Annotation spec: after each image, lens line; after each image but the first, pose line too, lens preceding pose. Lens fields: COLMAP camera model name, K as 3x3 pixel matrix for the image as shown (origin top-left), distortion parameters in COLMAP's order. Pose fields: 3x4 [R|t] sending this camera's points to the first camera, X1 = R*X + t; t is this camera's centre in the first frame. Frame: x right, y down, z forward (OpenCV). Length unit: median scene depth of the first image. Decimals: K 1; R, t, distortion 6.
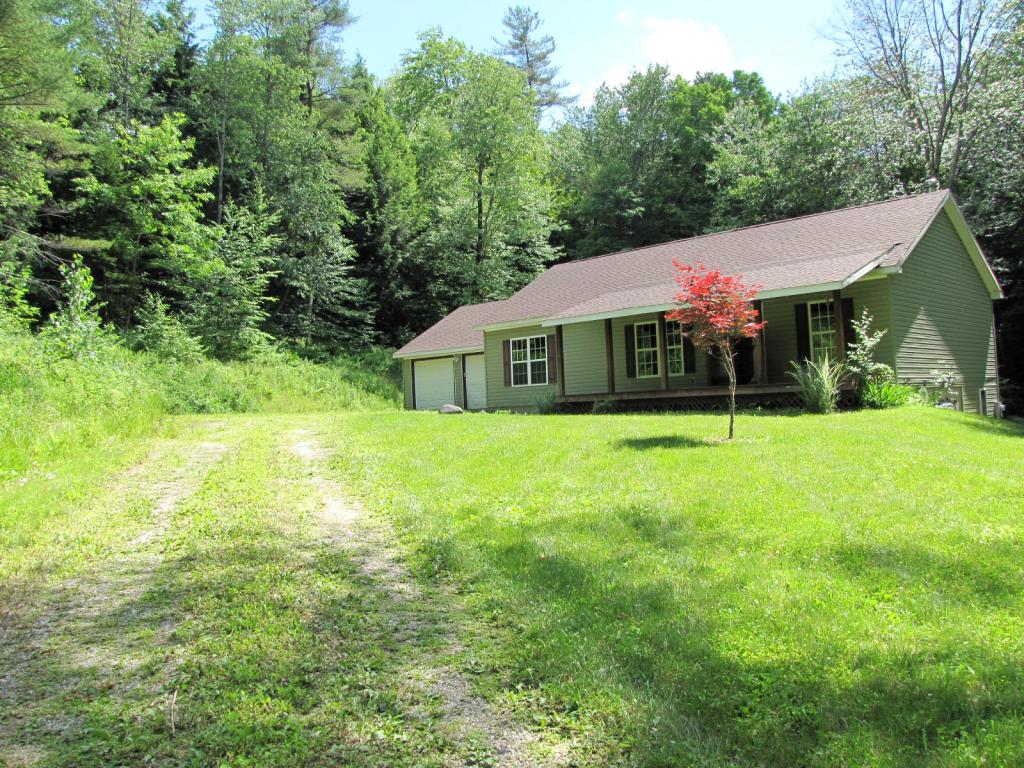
lens RADIAL K [[864.8, 0, 510.7], [0, 864.8, 381.3], [0, 0, 1]] dist [-0.182262, 0.153646]
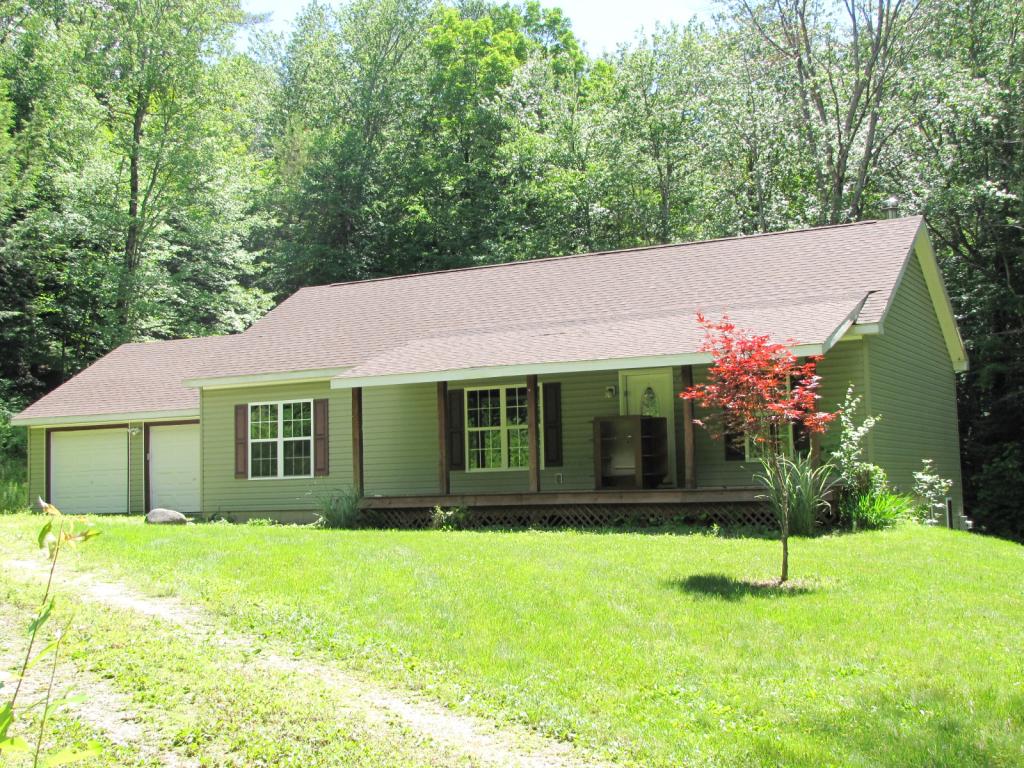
lens RADIAL K [[1332.7, 0, 513.8], [0, 1332.7, 382.9], [0, 0, 1]] dist [0.093893, 0.000000]
pose [[0.949701, 0.041470, 0.310400, -0.104325], [-0.023111, 0.997772, -0.062591, -0.006307], [-0.312304, 0.052269, 0.948543, 0.015584]]
